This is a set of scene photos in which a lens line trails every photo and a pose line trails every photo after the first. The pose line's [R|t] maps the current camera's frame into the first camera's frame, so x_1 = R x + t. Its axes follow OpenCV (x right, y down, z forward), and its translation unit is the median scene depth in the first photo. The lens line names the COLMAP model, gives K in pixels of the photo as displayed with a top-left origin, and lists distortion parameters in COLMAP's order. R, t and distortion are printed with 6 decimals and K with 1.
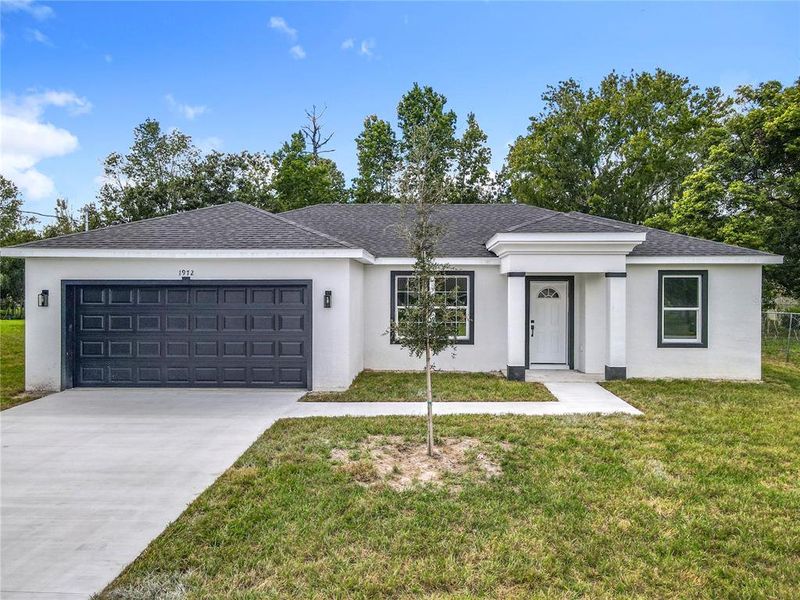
lens RADIAL K [[677.0, 0, 425.6], [0, 677.0, 299.2], [0, 0, 1]] dist [0.023409, -0.008605]
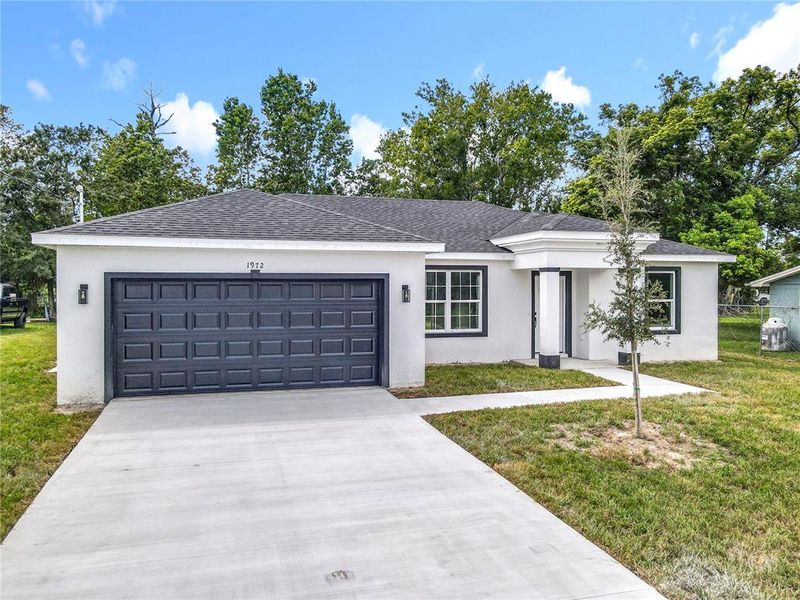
lens RADIAL K [[677.0, 0, 425.6], [0, 677.0, 299.2], [0, 0, 1]] dist [0.023409, -0.008605]
pose [[0.940461, -0.008213, 0.339801, -0.395143], [0.005336, 0.999942, 0.009400, -0.000853], [-0.339859, -0.007028, 0.940450, 0.060323]]
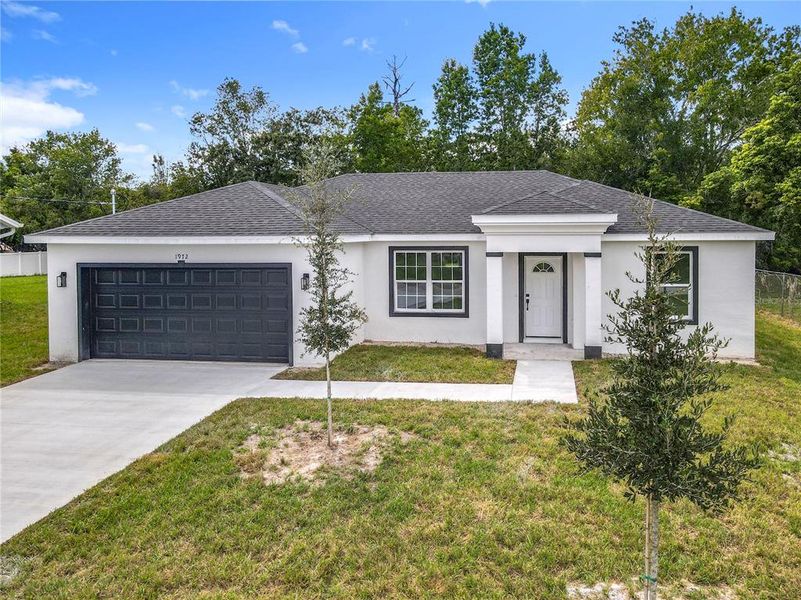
lens RADIAL K [[698.2, 0, 460.2], [0, 698.2, 253.6], [0, 0, 1]] dist [0.011638, 0.012942]
pose [[0.990752, -0.002067, -0.135672, 0.215830], [0.005953, 0.999583, 0.028242, -0.064329], [0.135557, -0.028789, 0.990351, -0.047172]]
